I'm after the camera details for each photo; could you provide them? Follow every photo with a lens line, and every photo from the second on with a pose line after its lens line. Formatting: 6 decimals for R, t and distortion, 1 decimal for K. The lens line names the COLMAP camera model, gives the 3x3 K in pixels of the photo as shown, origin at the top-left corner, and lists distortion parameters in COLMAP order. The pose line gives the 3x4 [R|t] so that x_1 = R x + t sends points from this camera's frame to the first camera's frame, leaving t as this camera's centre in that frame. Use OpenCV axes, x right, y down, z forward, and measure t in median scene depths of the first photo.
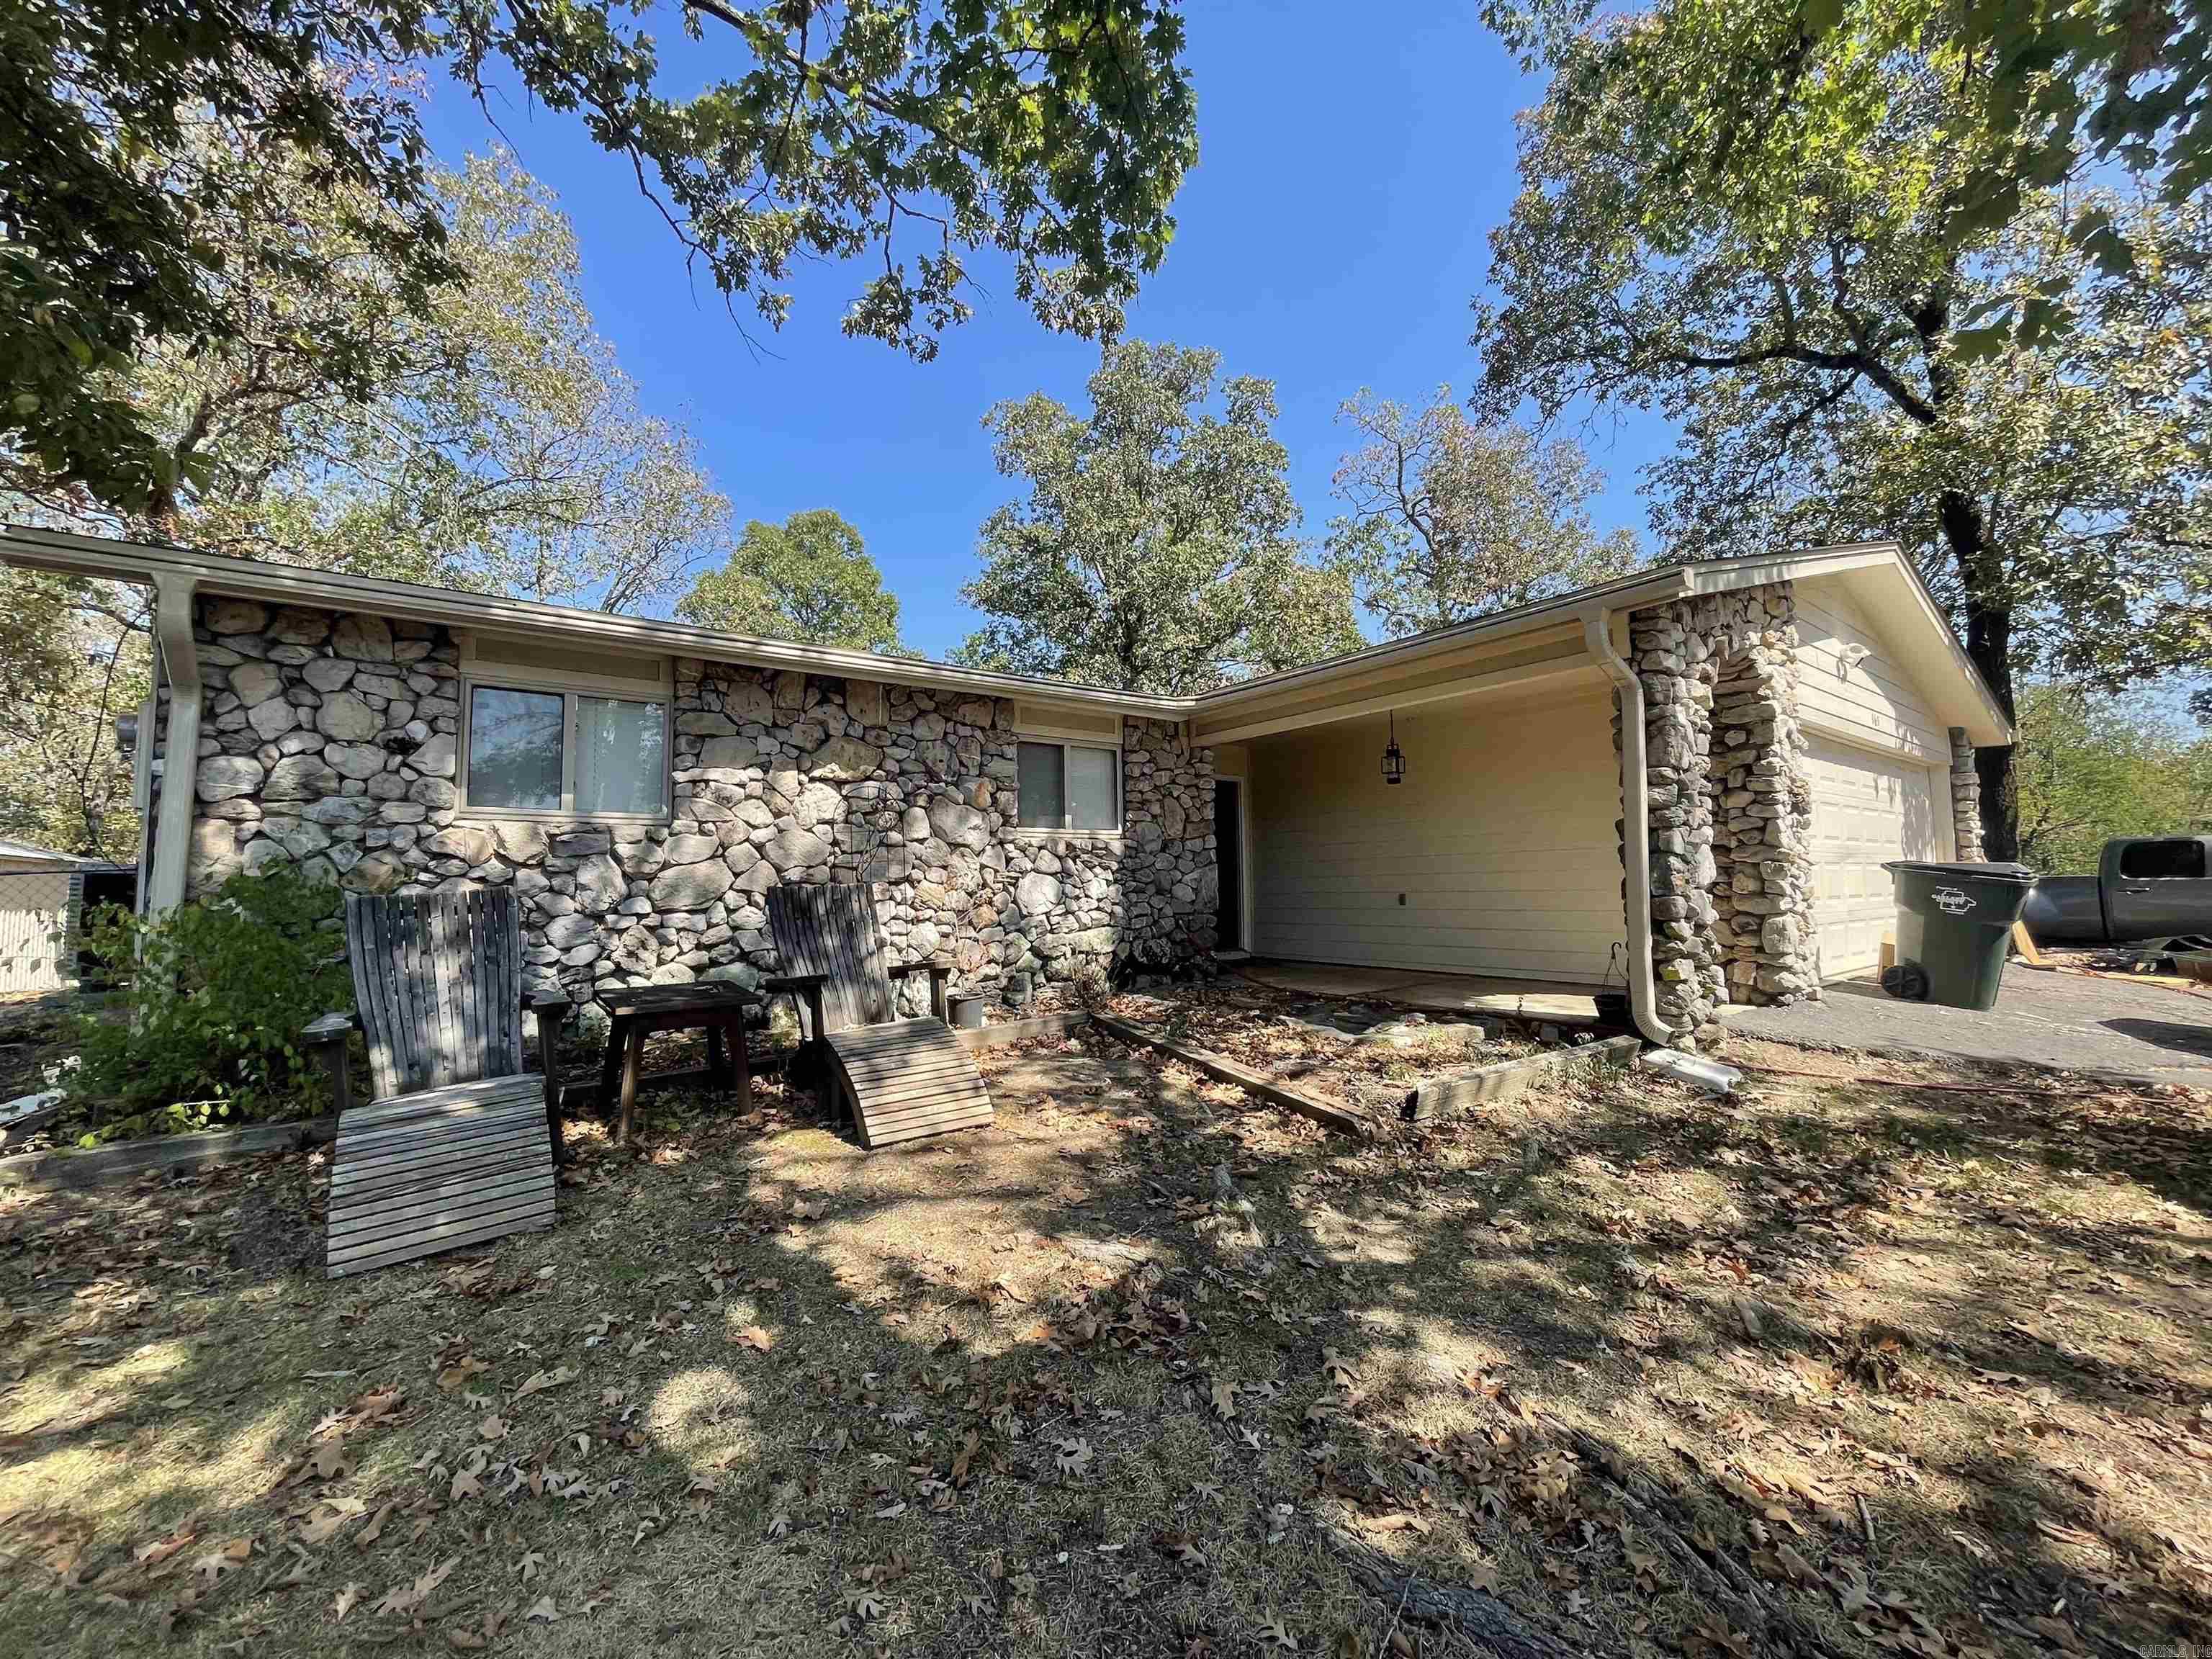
lens RADIAL K [[909.4, 0, 1106.8], [0, 909.4, 830.2], [0, 0, 1]] dist [-0.004614, 0.000768]
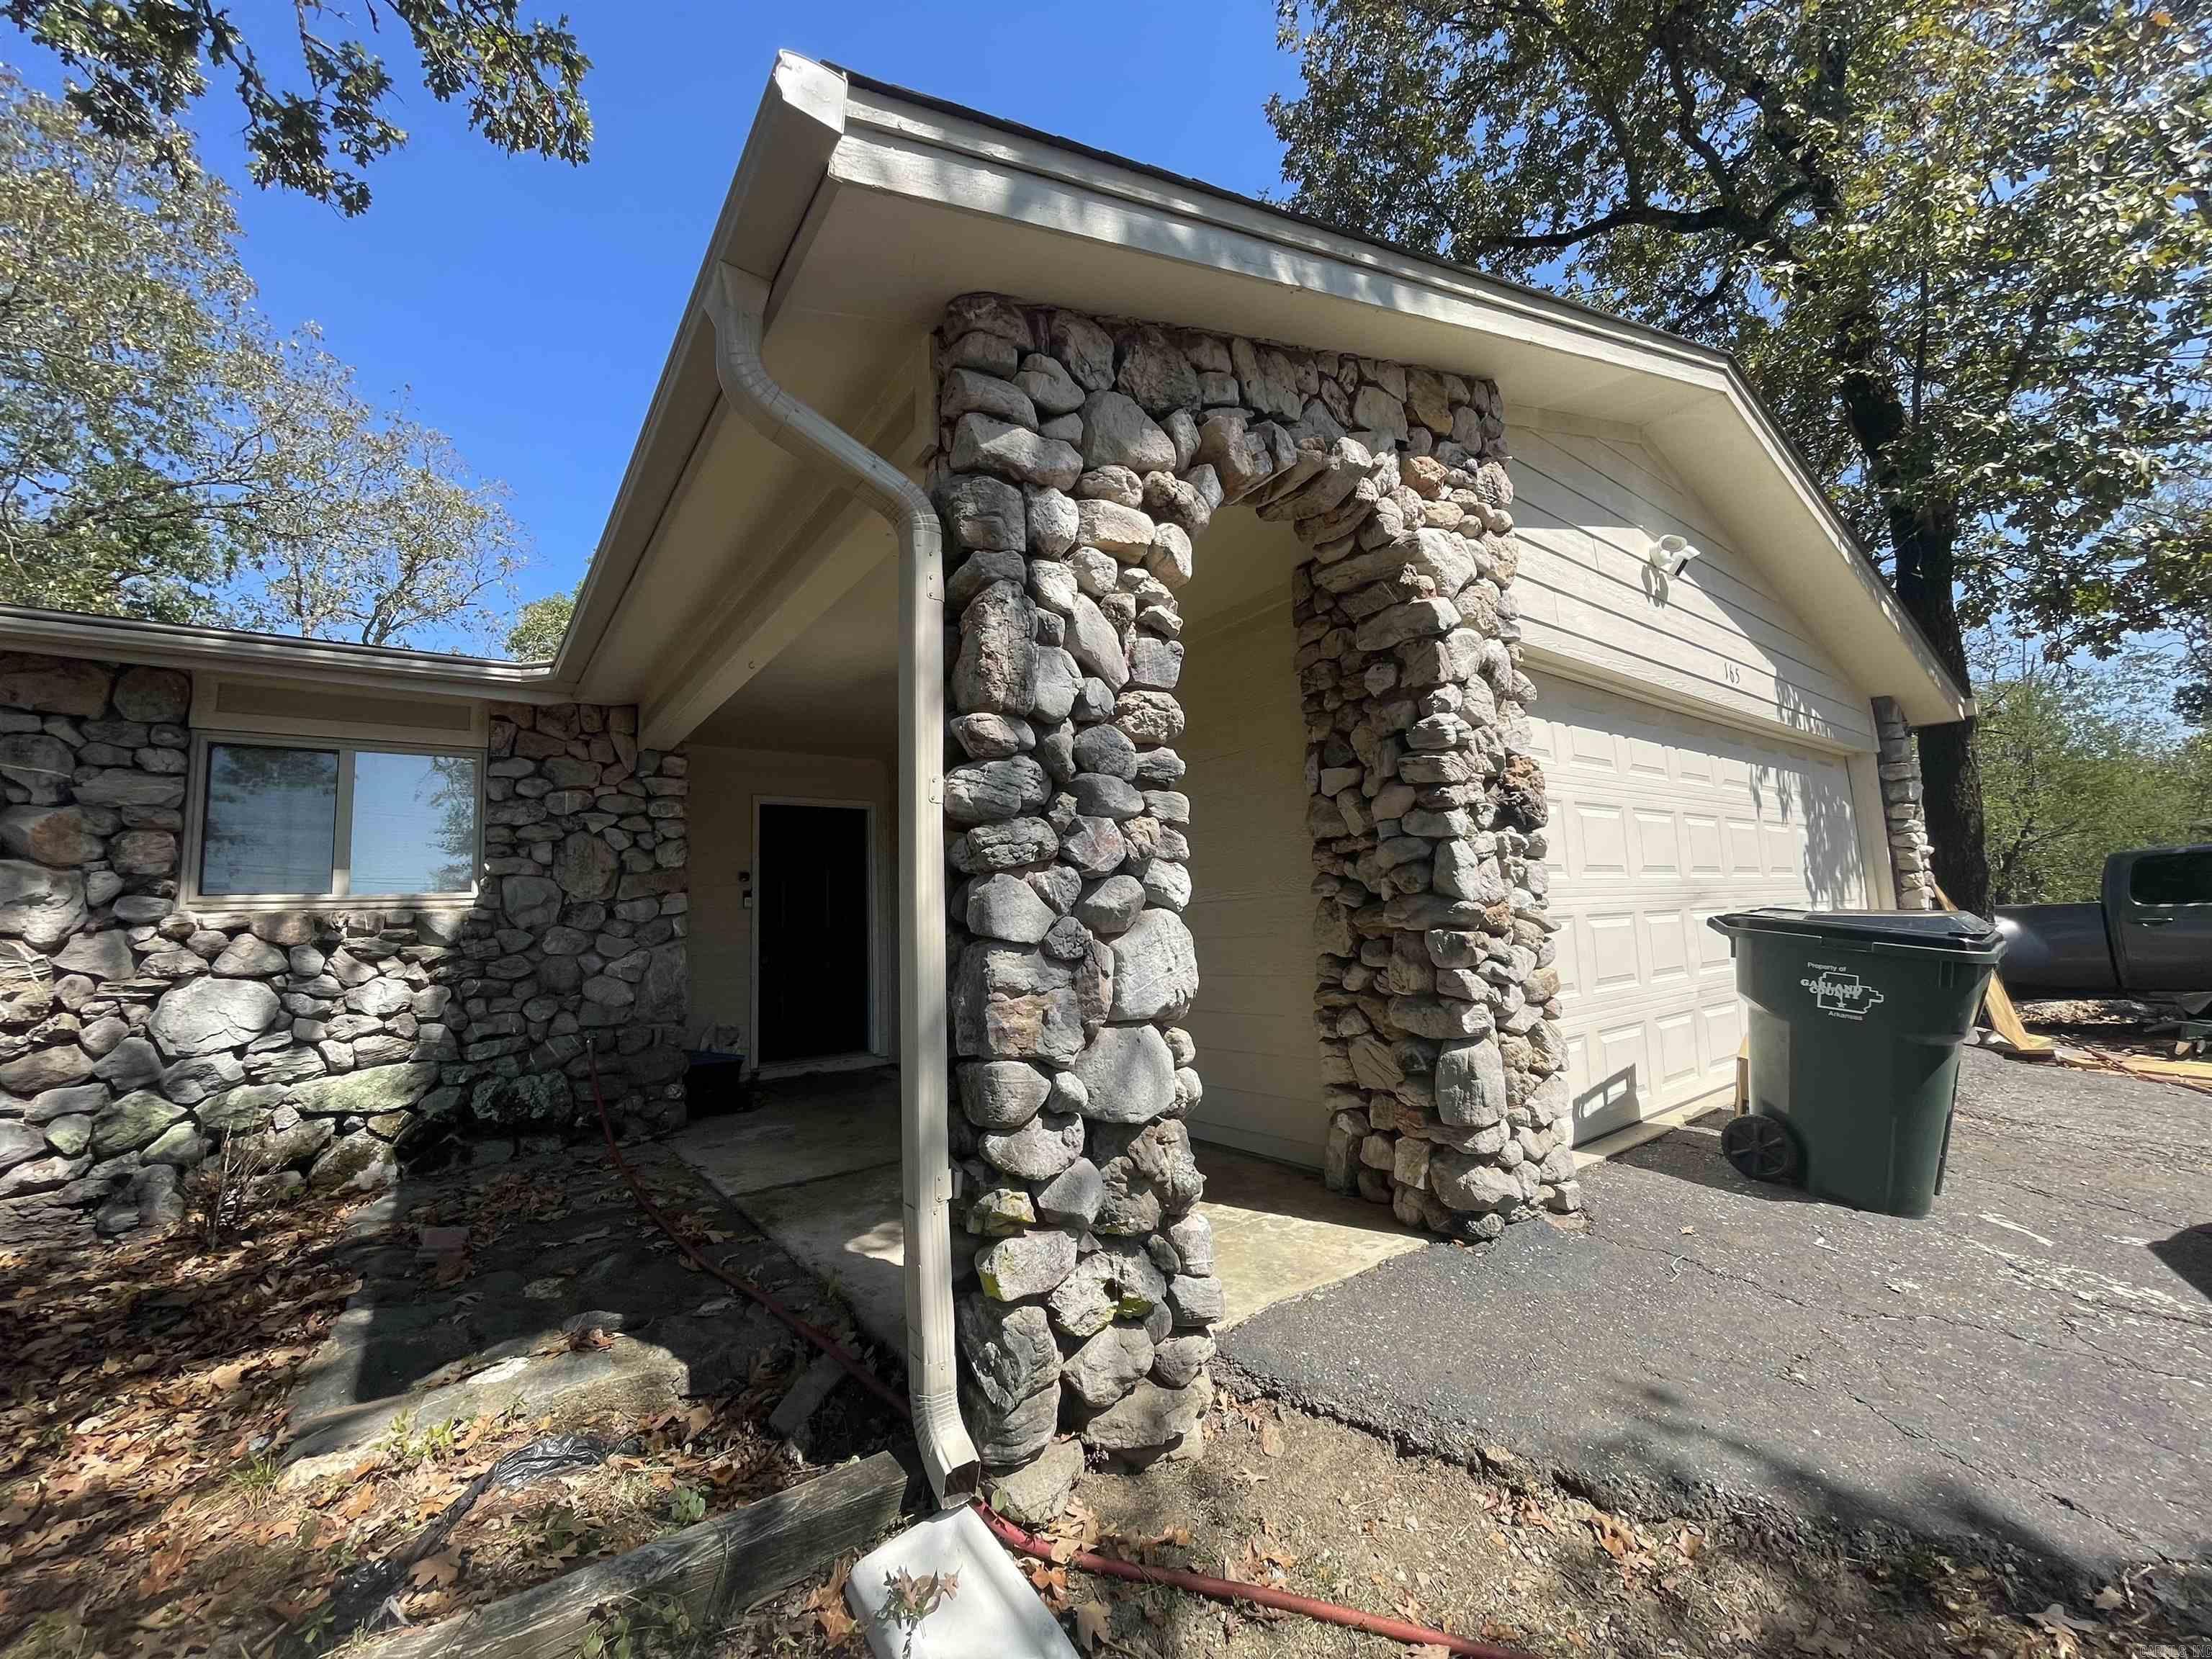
lens RADIAL K [[909.4, 0, 1108.8], [0, 909.4, 828.9], [0, 0, 1]] dist [-0.004614, 0.000768]
pose [[0.999509, -0.030112, 0.008708, 0.547053], [0.030472, 0.998536, -0.044697, -0.002384], [-0.007349, 0.044940, 0.998963, 0.516305]]
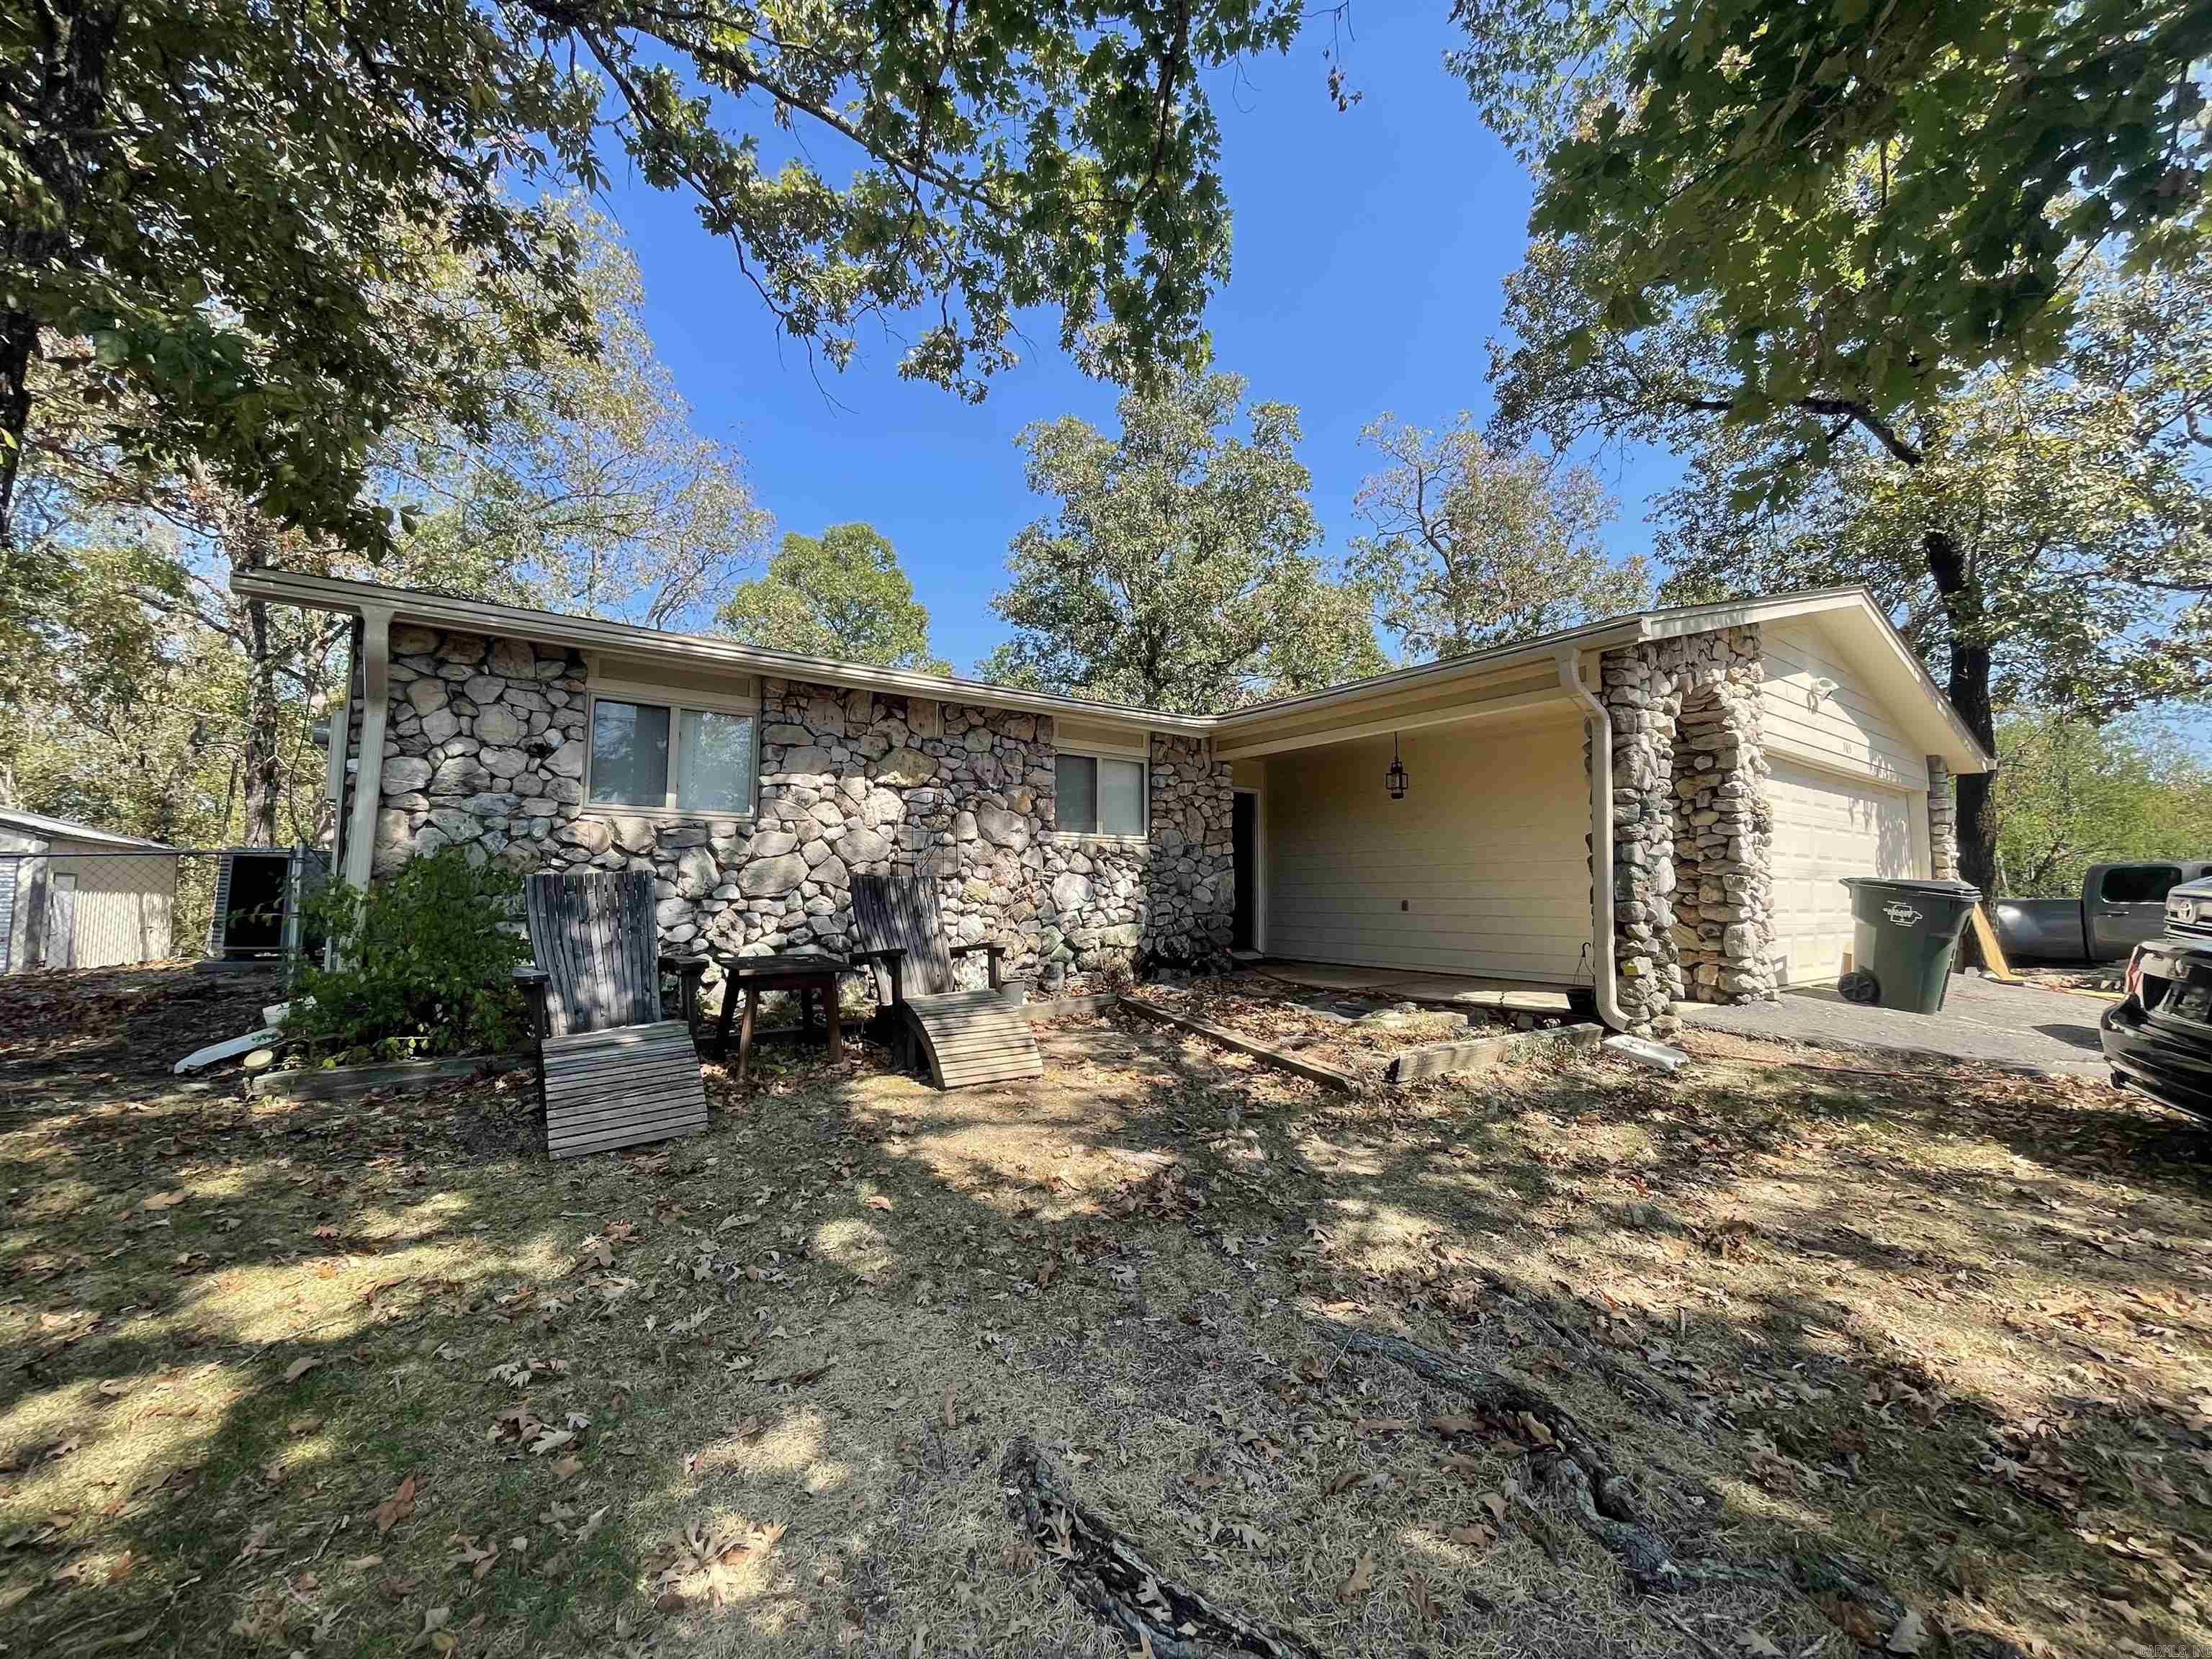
lens RADIAL K [[909.4, 0, 1105.5], [0, 909.4, 831.5], [0, 0, 1]] dist [-0.004614, 0.000768]
pose [[0.999597, 0.019585, -0.020543, -0.015043], [-0.019757, 0.999771, -0.008192, 0.005759], [0.020377, 0.008595, 0.999755, -0.127765]]
